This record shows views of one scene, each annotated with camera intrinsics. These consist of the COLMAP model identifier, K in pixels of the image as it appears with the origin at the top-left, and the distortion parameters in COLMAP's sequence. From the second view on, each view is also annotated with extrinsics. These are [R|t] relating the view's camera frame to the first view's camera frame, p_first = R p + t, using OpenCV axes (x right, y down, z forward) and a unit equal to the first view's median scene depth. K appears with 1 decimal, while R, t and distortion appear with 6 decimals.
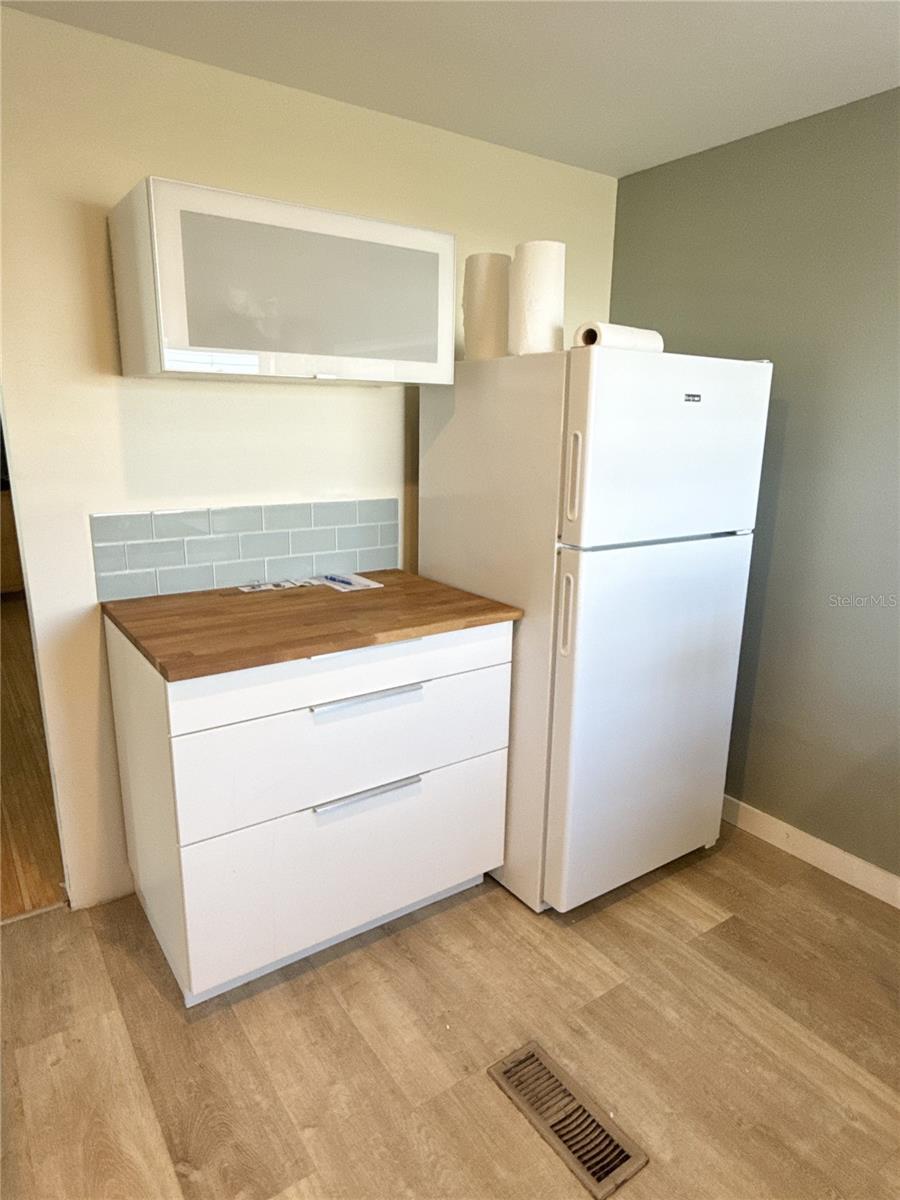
lens RADIAL K [[742.6, 0, 454.5], [0, 742.6, 602.7], [0, 0, 1]] dist [0.006933, -0.000097]
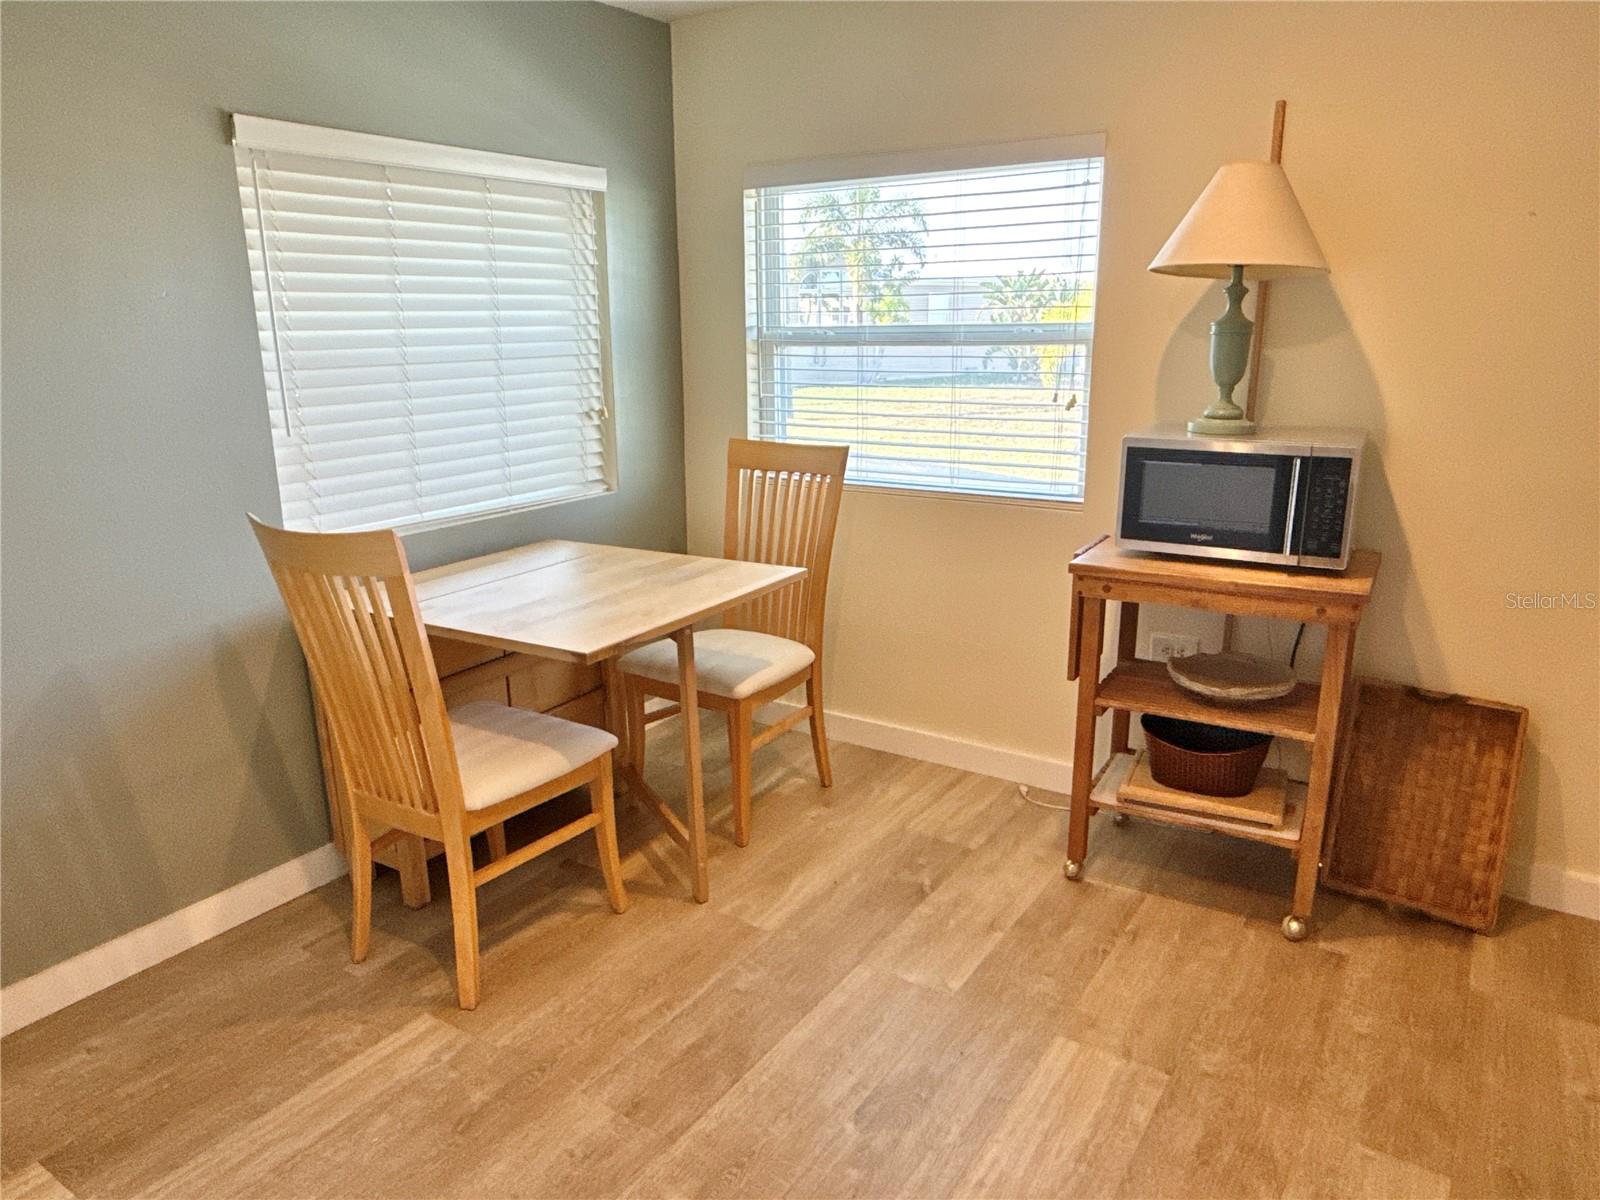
lens RADIAL K [[1080.6, 0, 798.3], [0, 1080.6, 602.8], [0, 0, 1]] dist [-0.001405, 0.012150]
pose [[-0.361097, -0.249069, 0.898651, -0.805347], [0.229243, 0.910390, 0.344437, -0.217731], [-0.903912, 0.330385, -0.271642, 0.894086]]
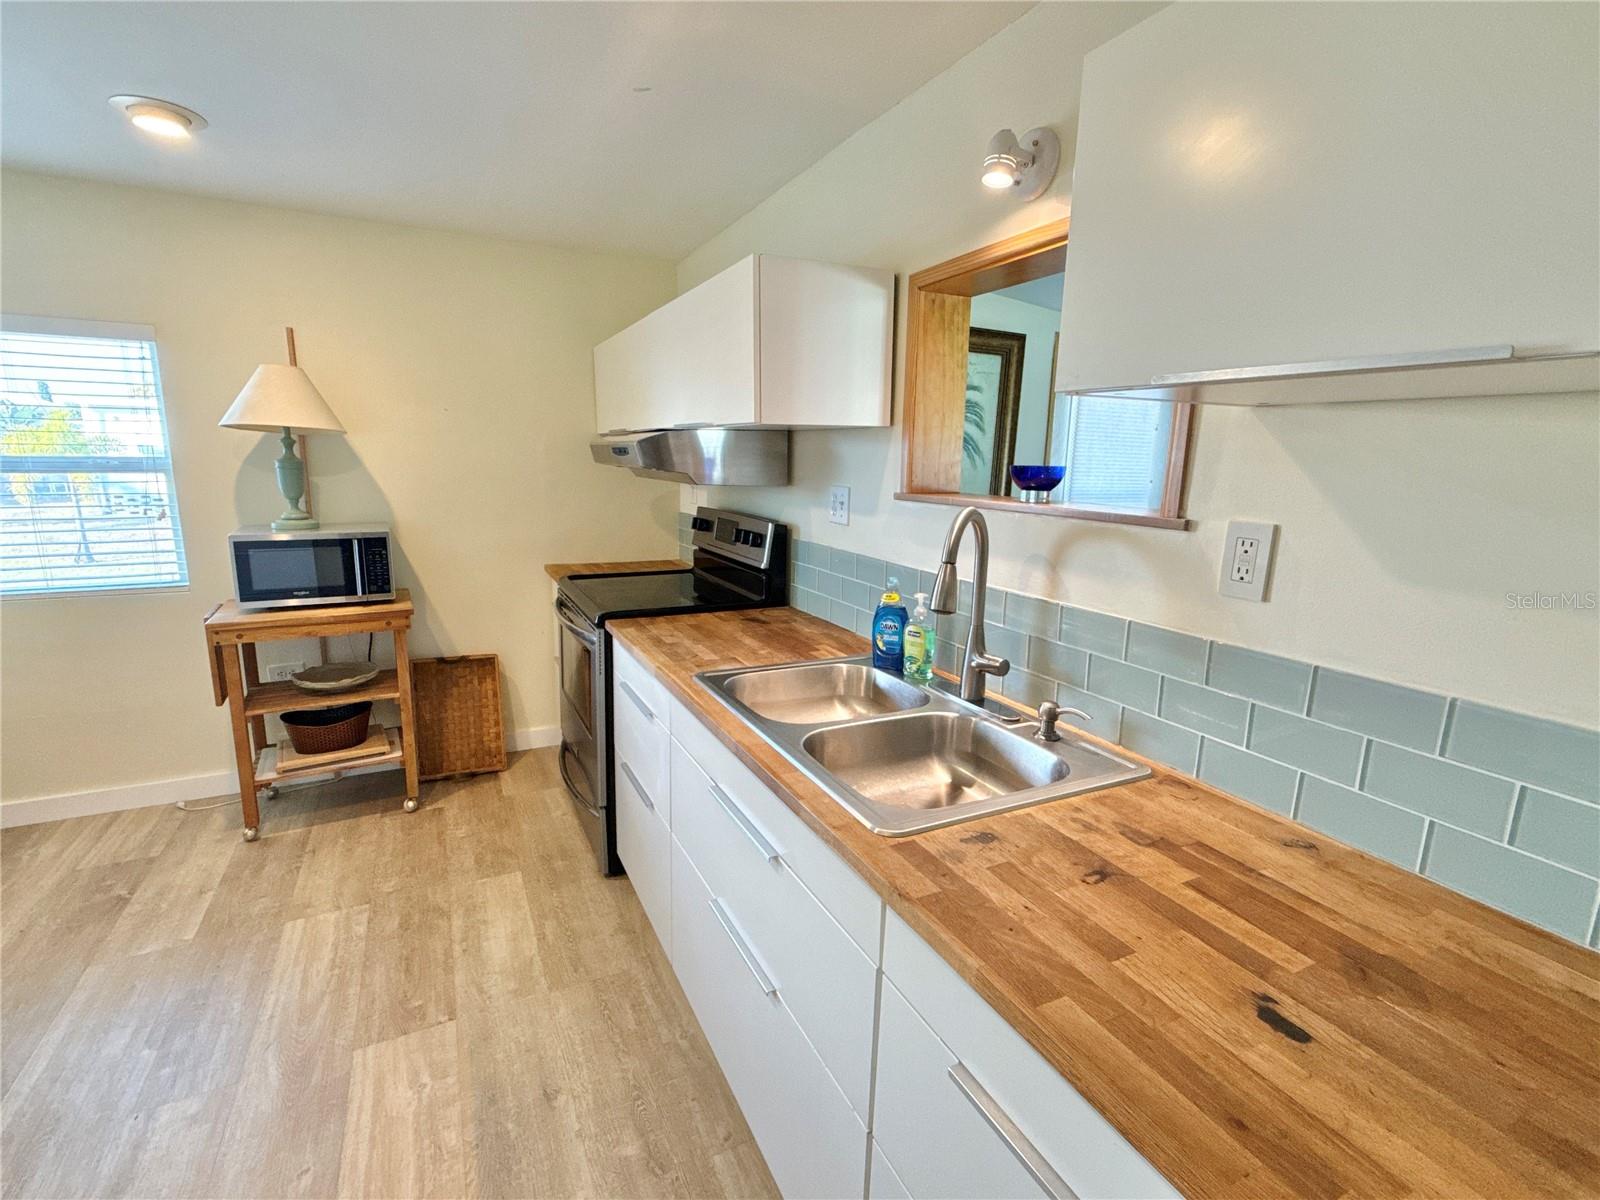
lens RADIAL K [[728.2, 0, 800.6], [0, 728.2, 604.5], [0, 0, 1]] dist [-0.004330, -0.001571]
pose [[-0.987086, -0.070005, 0.144086, -0.884941], [-0.000165, 0.899902, 0.436093, -0.276359], [-0.160192, 0.430437, -0.888292, 1.051696]]
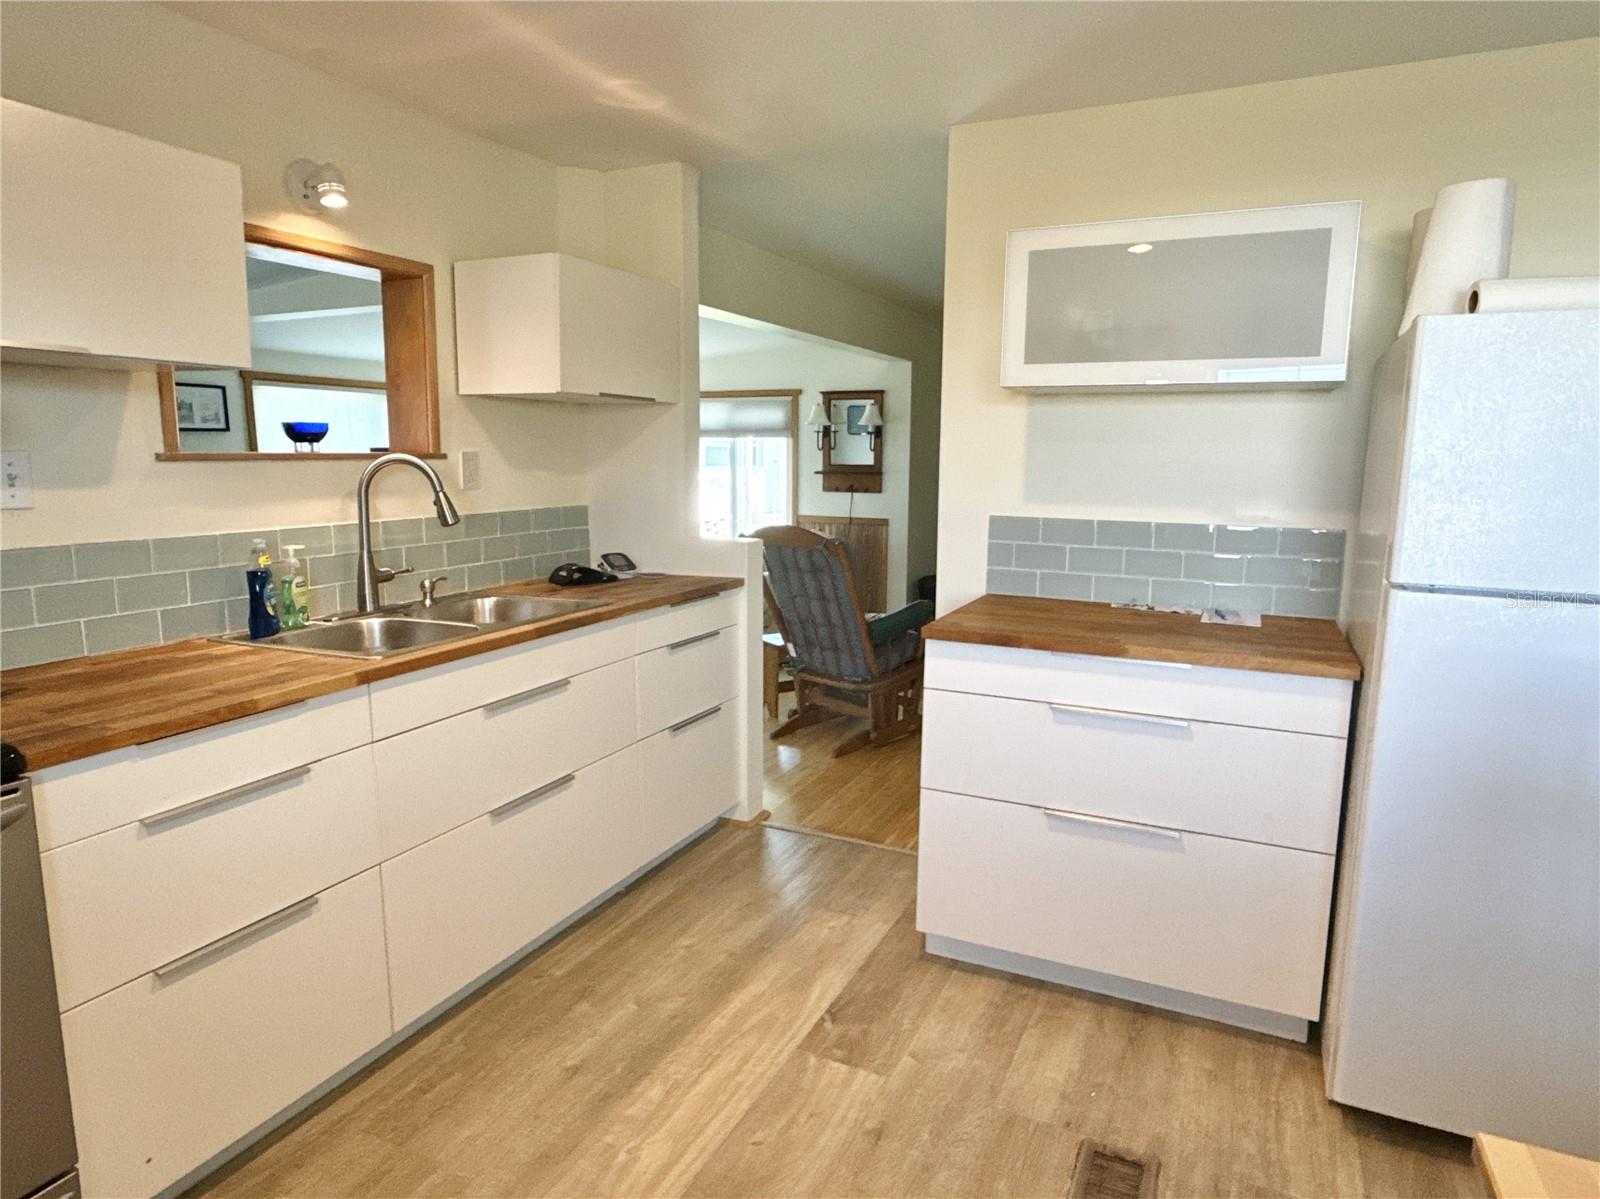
lens RADIAL K [[990.2, 0, 807.4], [0, 990.2, 600.2], [0, 0, 1]] dist [0.006933, -0.000097]
pose [[0.493167, 0.118849, -0.861778, 0.738543], [-0.217472, 0.976014, 0.010151, 0.059555], [0.842313, 0.182407, 0.507184, 0.011071]]
